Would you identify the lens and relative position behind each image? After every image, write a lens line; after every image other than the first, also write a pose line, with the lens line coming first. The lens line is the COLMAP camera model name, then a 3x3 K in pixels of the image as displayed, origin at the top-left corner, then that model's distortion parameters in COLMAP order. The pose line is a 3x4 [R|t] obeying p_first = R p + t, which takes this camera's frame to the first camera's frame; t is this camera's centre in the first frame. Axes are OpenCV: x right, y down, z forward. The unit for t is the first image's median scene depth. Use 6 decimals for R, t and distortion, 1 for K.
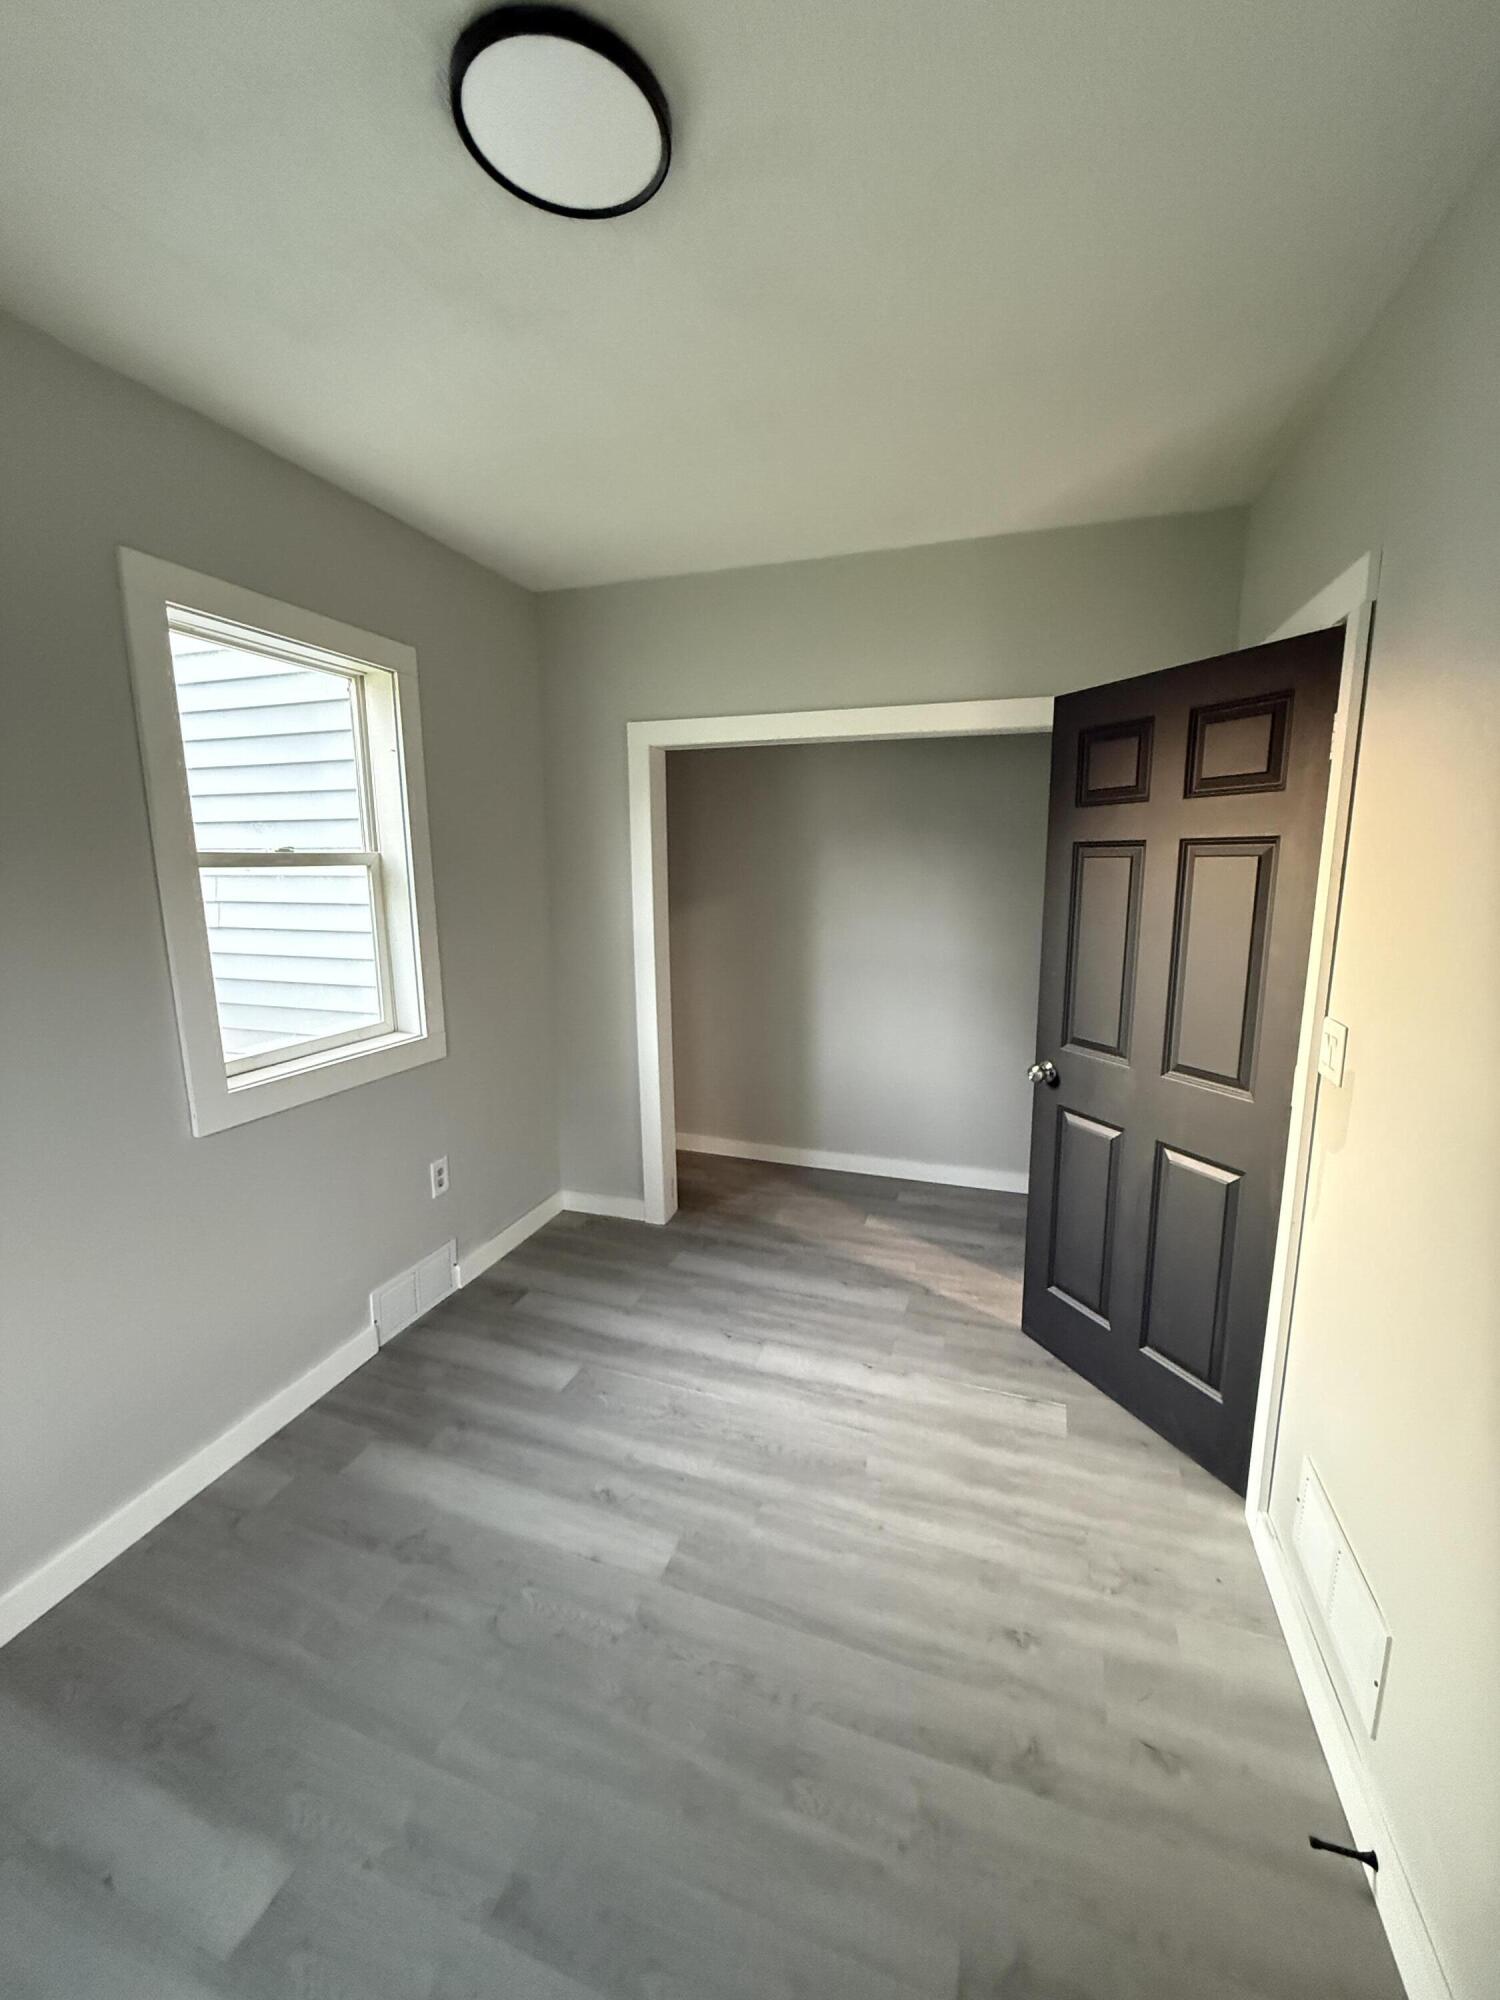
lens RADIAL K [[793.9, 0, 748.6], [0, 793.9, 993.2], [0, 0, 1]] dist [0.000854, -0.000144]
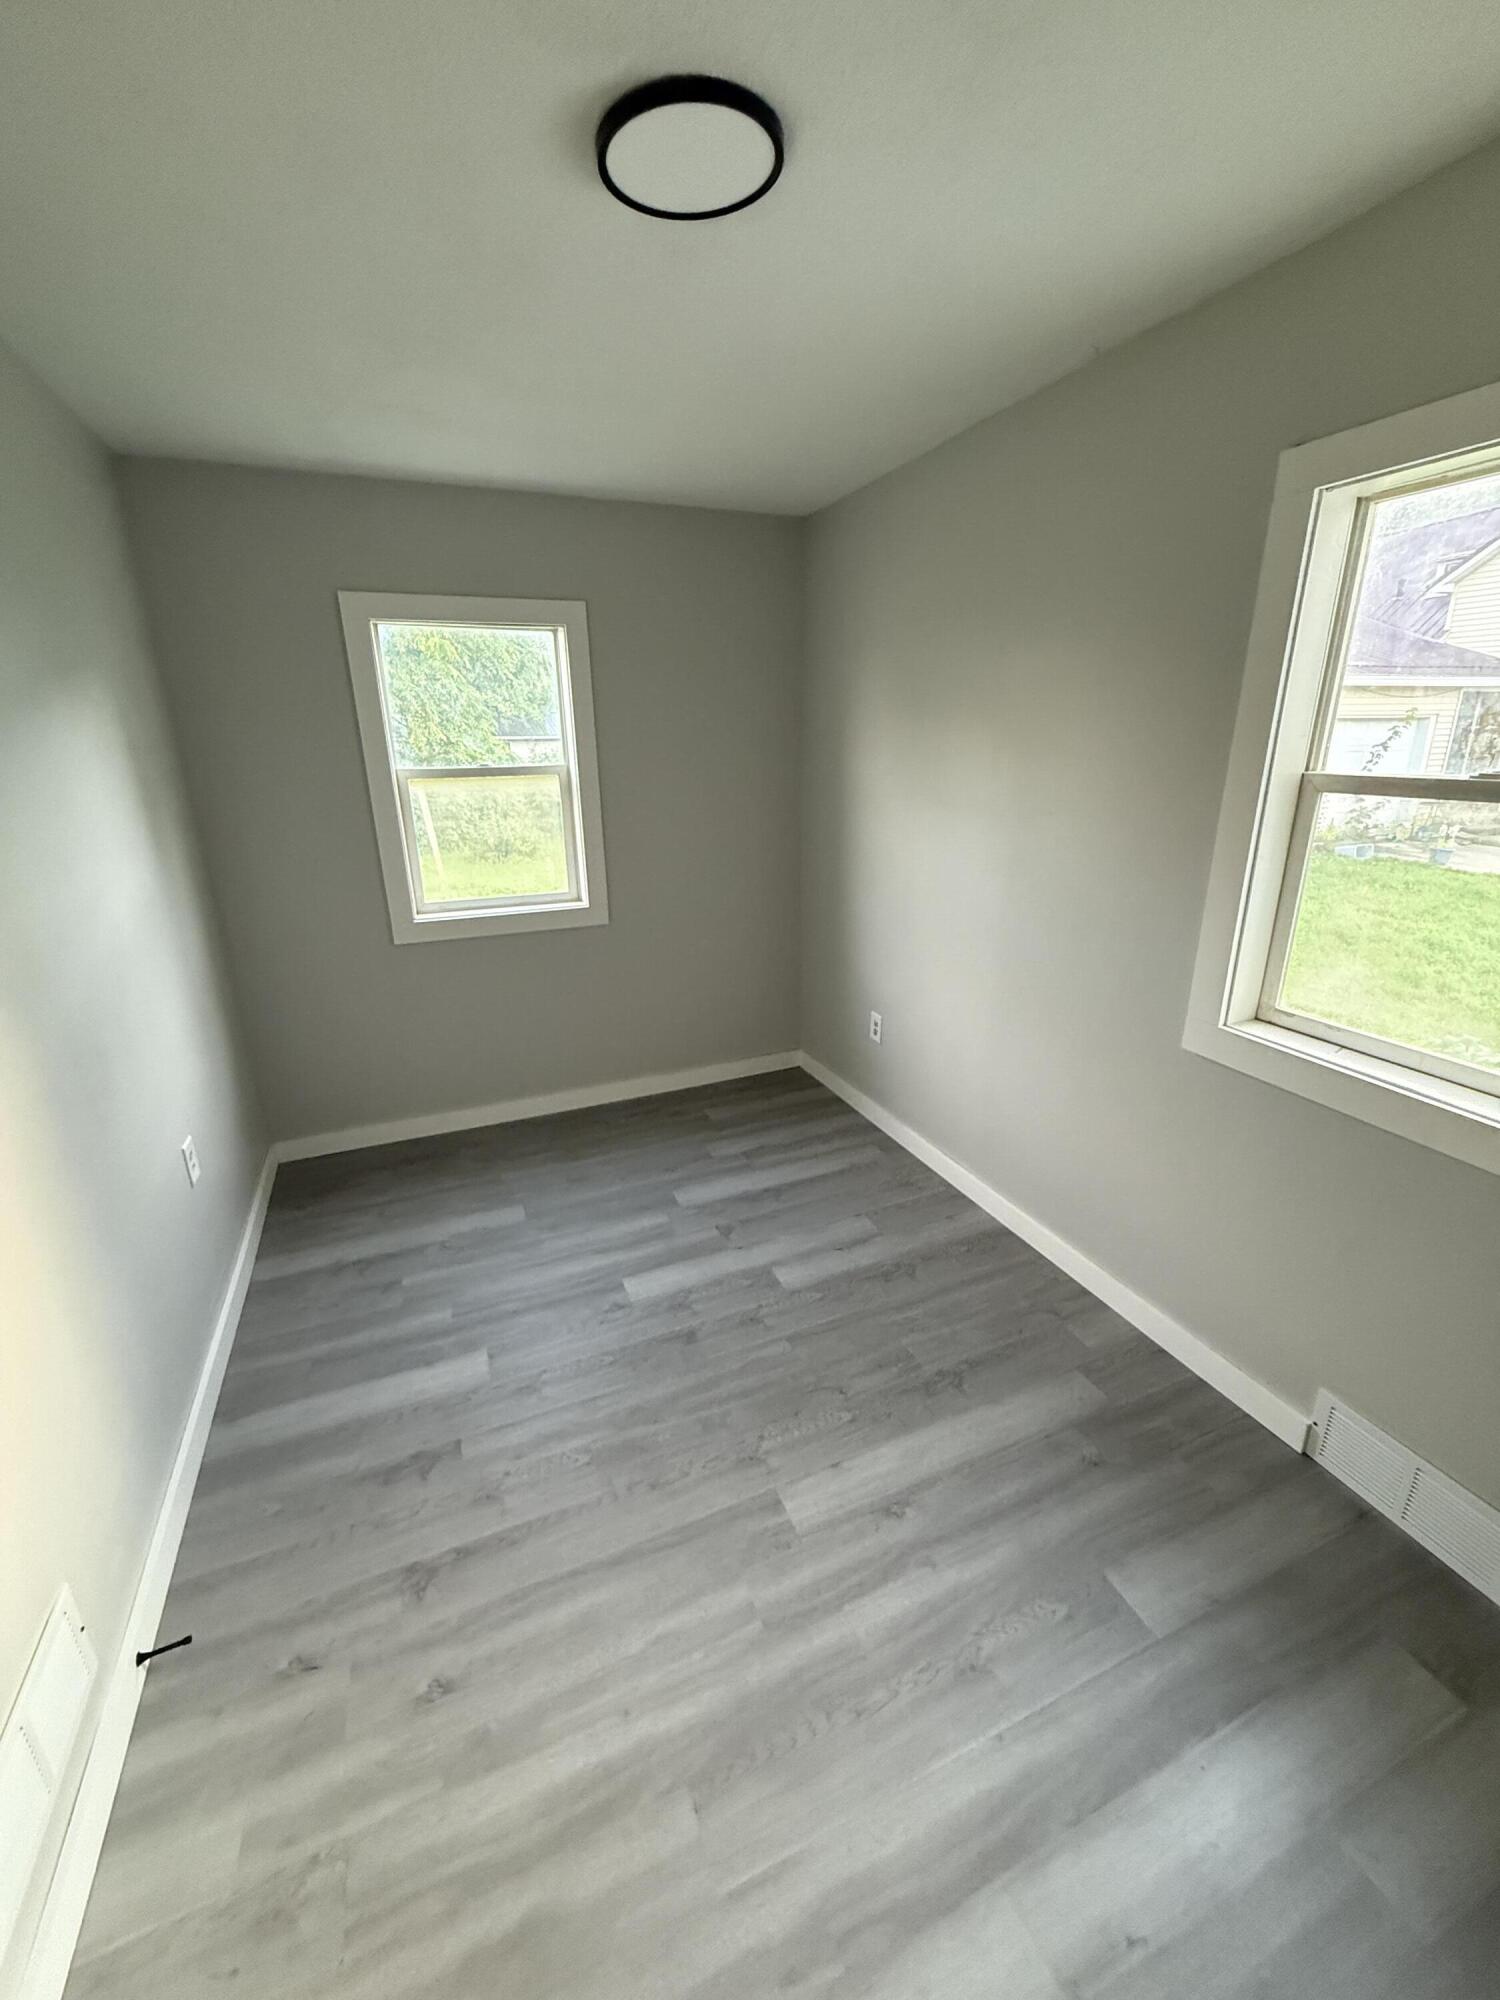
lens RADIAL K [[793.9, 0, 756.0], [0, 793.9, 1002.4], [0, 0, 1]] dist [0.000854, -0.000144]
pose [[-0.741574, 0.228921, -0.630605, 0.394095], [-0.090625, 0.897181, 0.432265, -0.284433], [0.664722, 0.377705, -0.644580, 1.300531]]
